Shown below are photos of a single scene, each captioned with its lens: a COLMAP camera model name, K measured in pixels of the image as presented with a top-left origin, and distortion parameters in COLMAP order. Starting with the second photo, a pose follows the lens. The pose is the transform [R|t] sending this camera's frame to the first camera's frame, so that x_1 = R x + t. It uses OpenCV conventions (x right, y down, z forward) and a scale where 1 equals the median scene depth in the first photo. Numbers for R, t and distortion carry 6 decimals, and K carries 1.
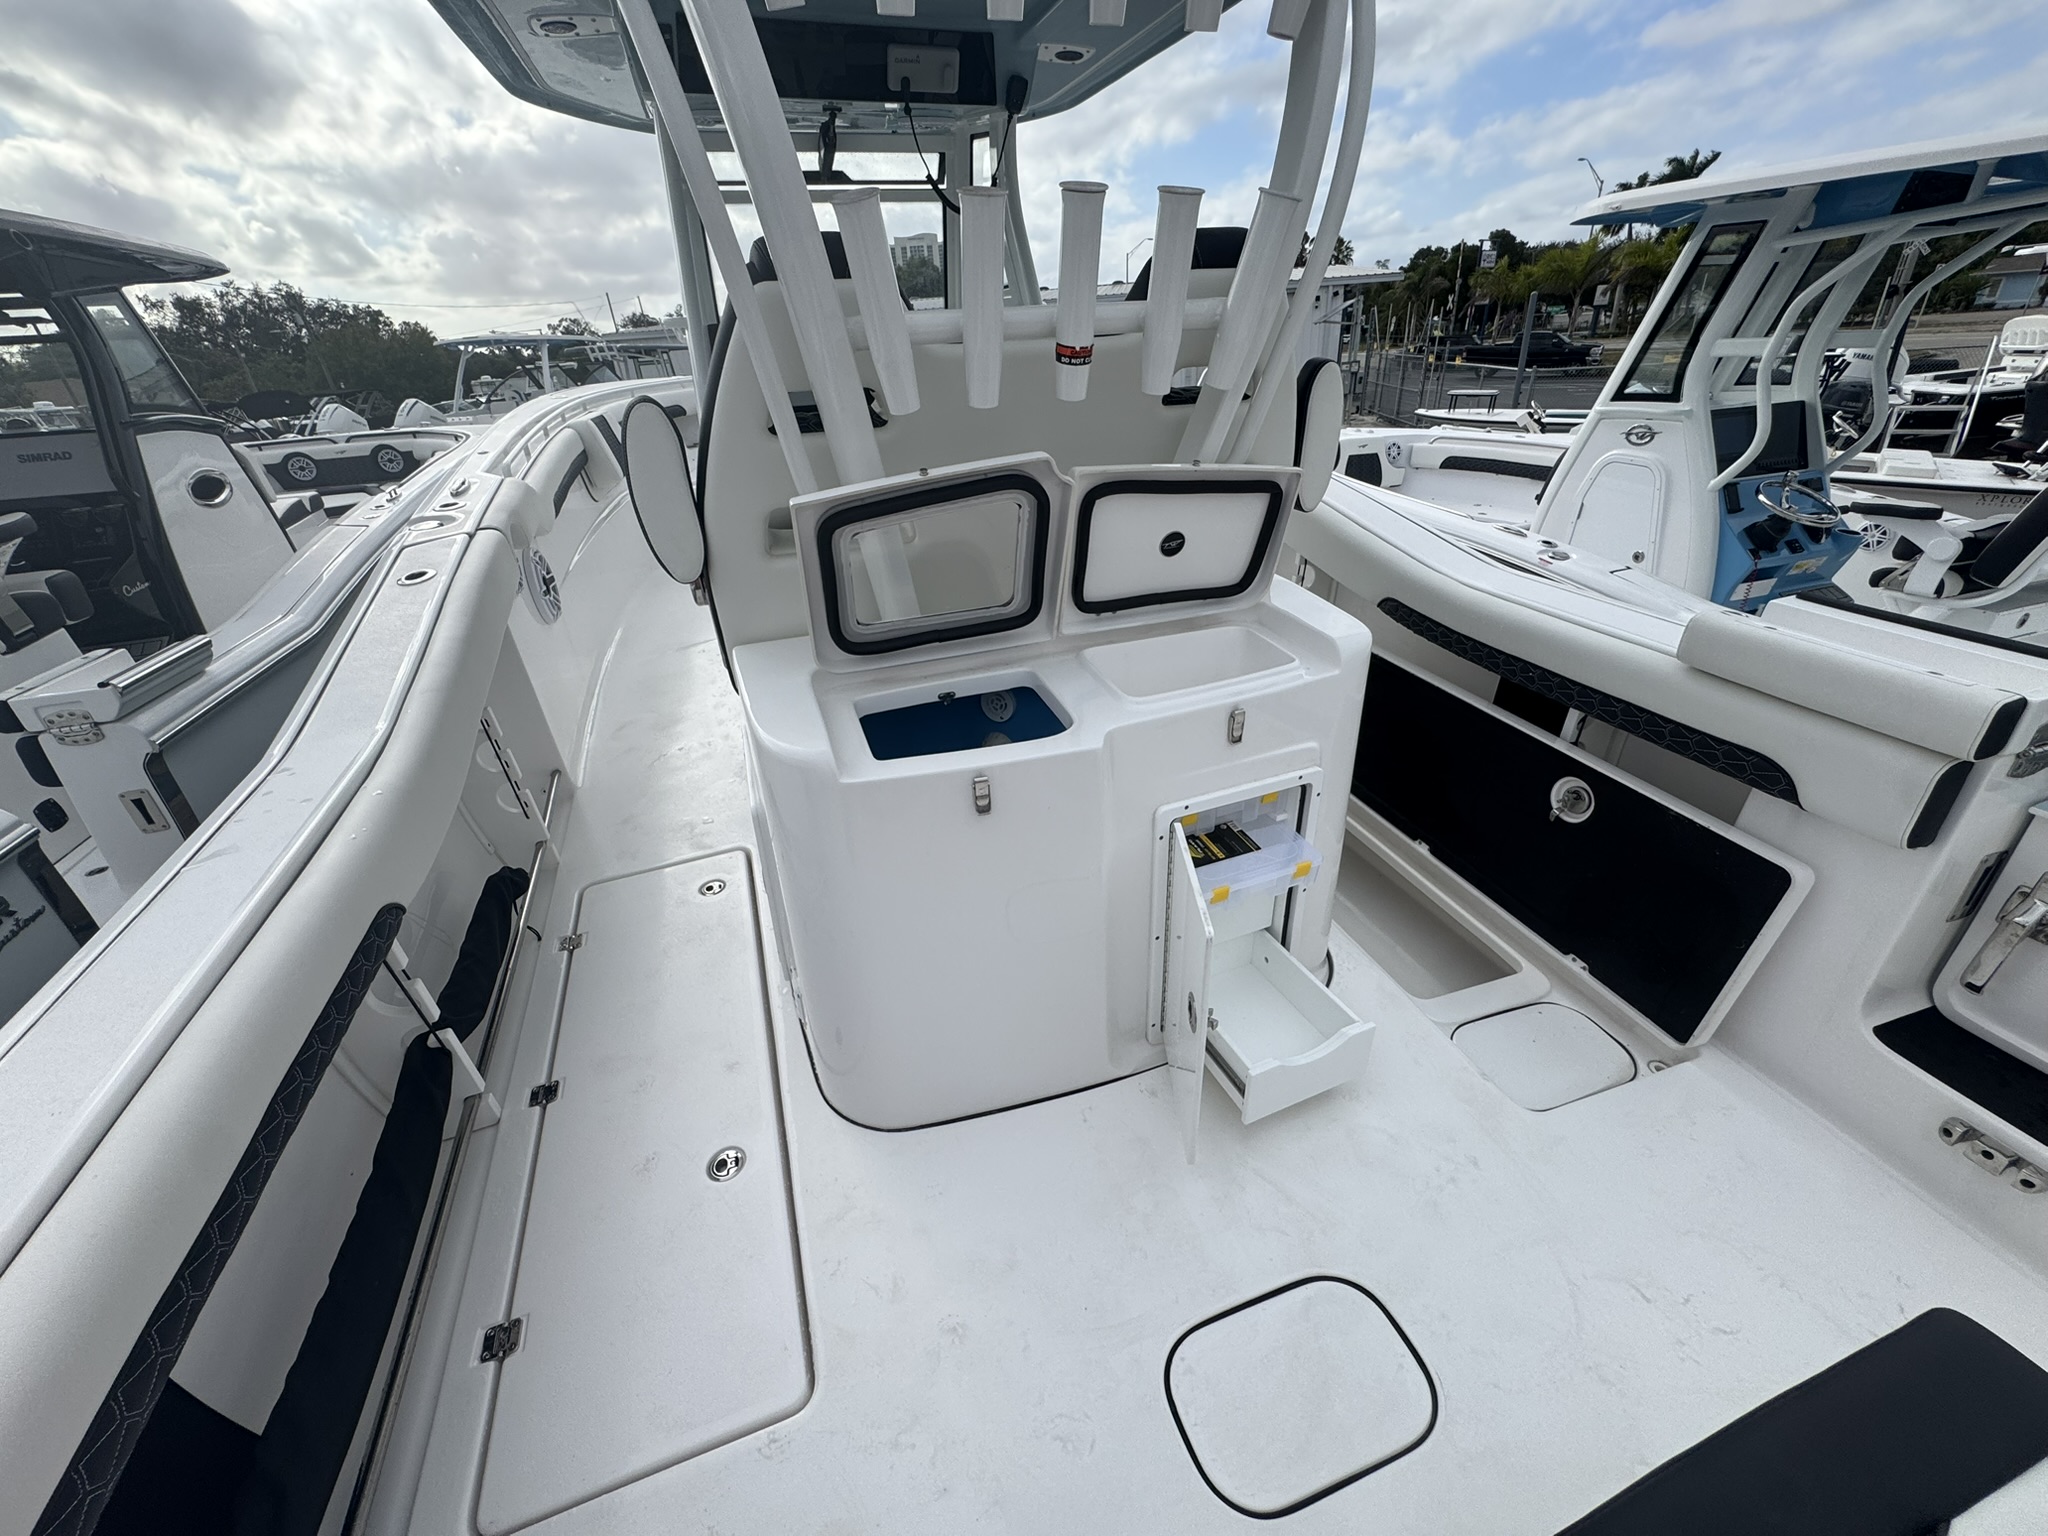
lens RADIAL K [[820.5, 0, 1024.0], [0, 820.5, 768.0], [0, 0, 1]] dist [-0.003666, 0.000221]
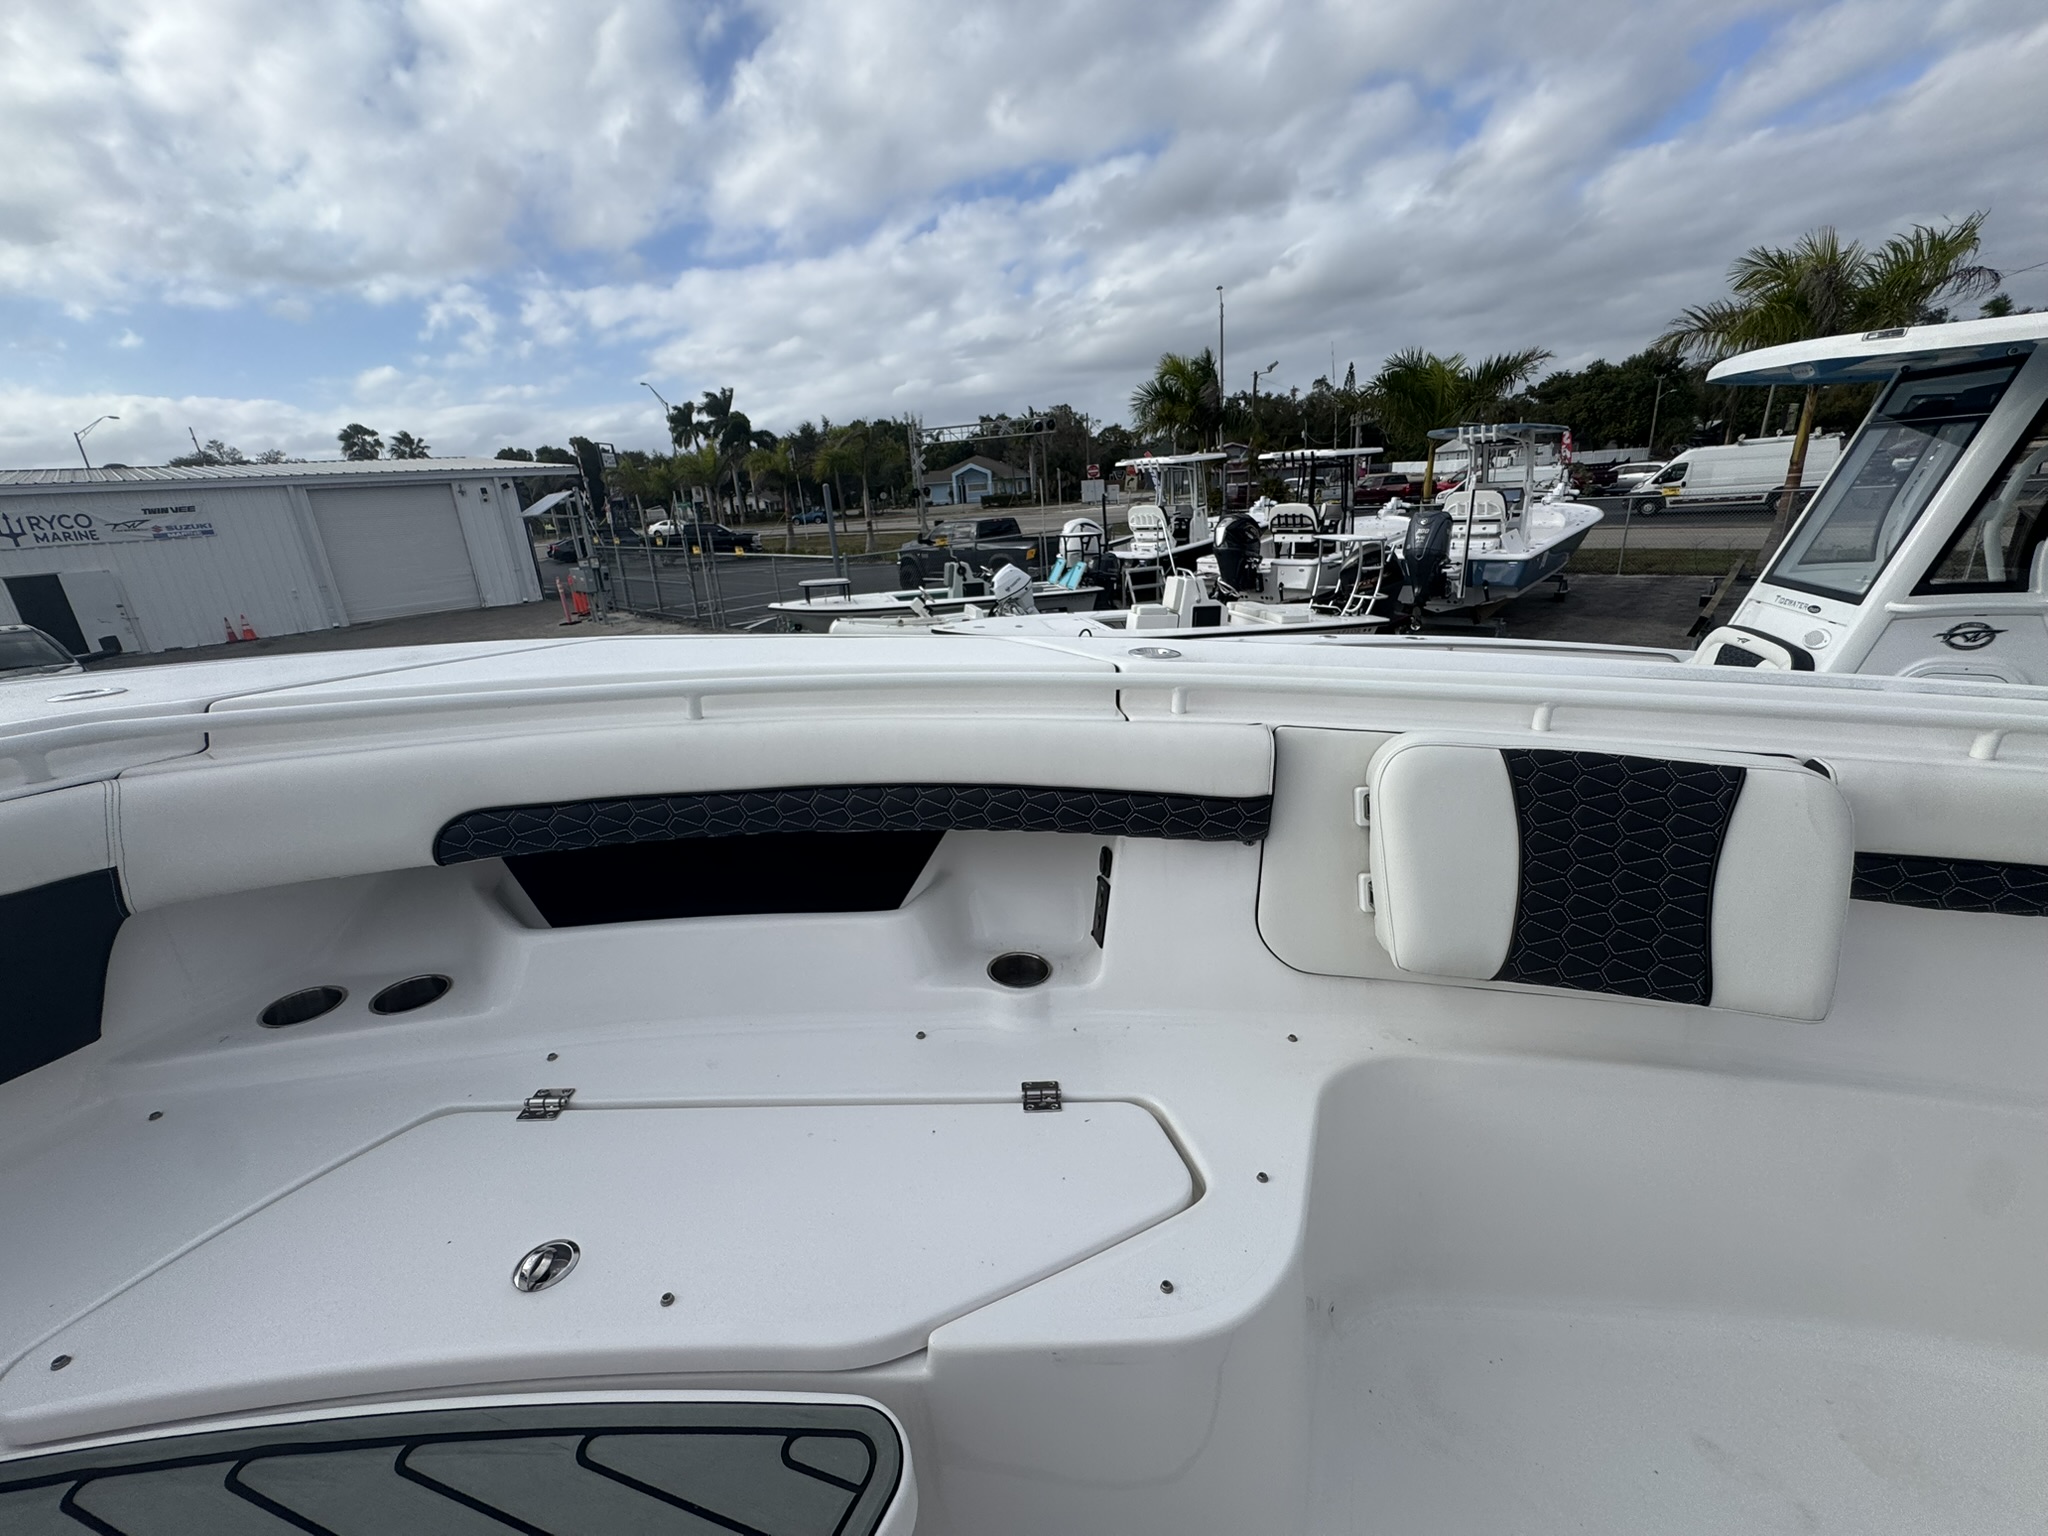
lens RADIAL K [[820.6, 0, 1024.0], [0, 820.6, 768.0], [0, 0, 1]] dist [-0.004030, 0.000183]
pose [[0.583526, -0.243696, 0.774668, -0.178704], [0.393987, 0.919084, -0.007648, -0.344825], [-0.710121, 0.309672, 0.632322, 0.649656]]
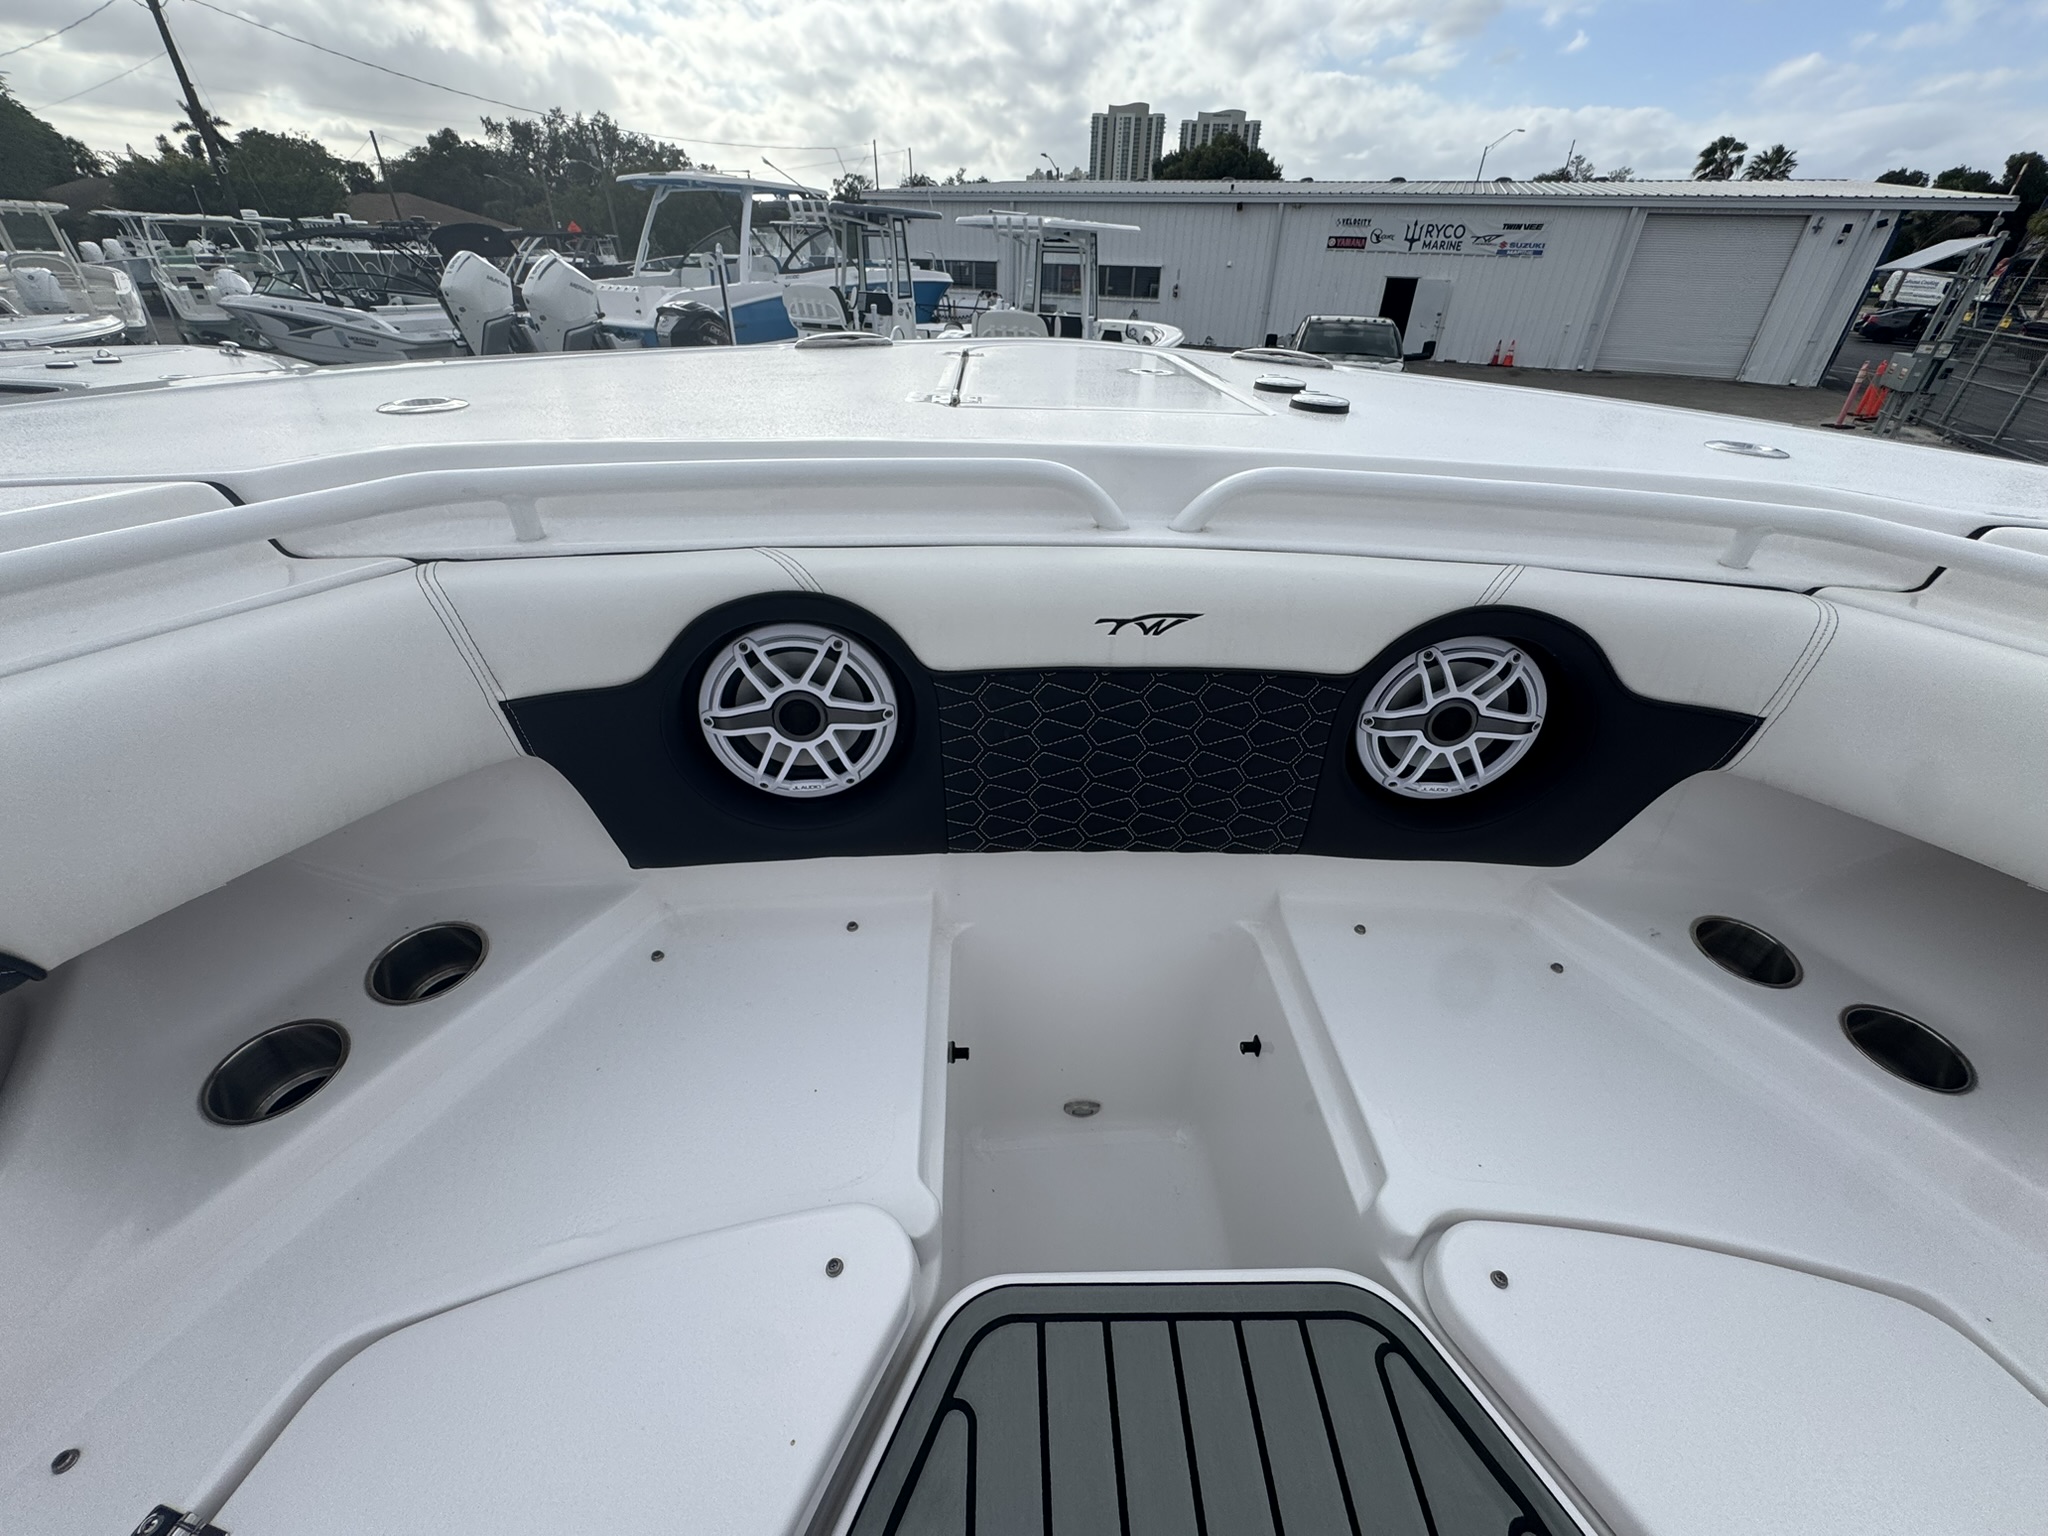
lens RADIAL K [[820.6, 0, 1024.0], [0, 820.6, 768.0], [0, 0, 1]] dist [-0.004030, 0.000183]
pose [[0.955090, 0.223452, -0.194608, -0.232537], [-0.202693, 0.971738, 0.120997, -0.378596], [0.216145, -0.076117, 0.973390, 0.731044]]
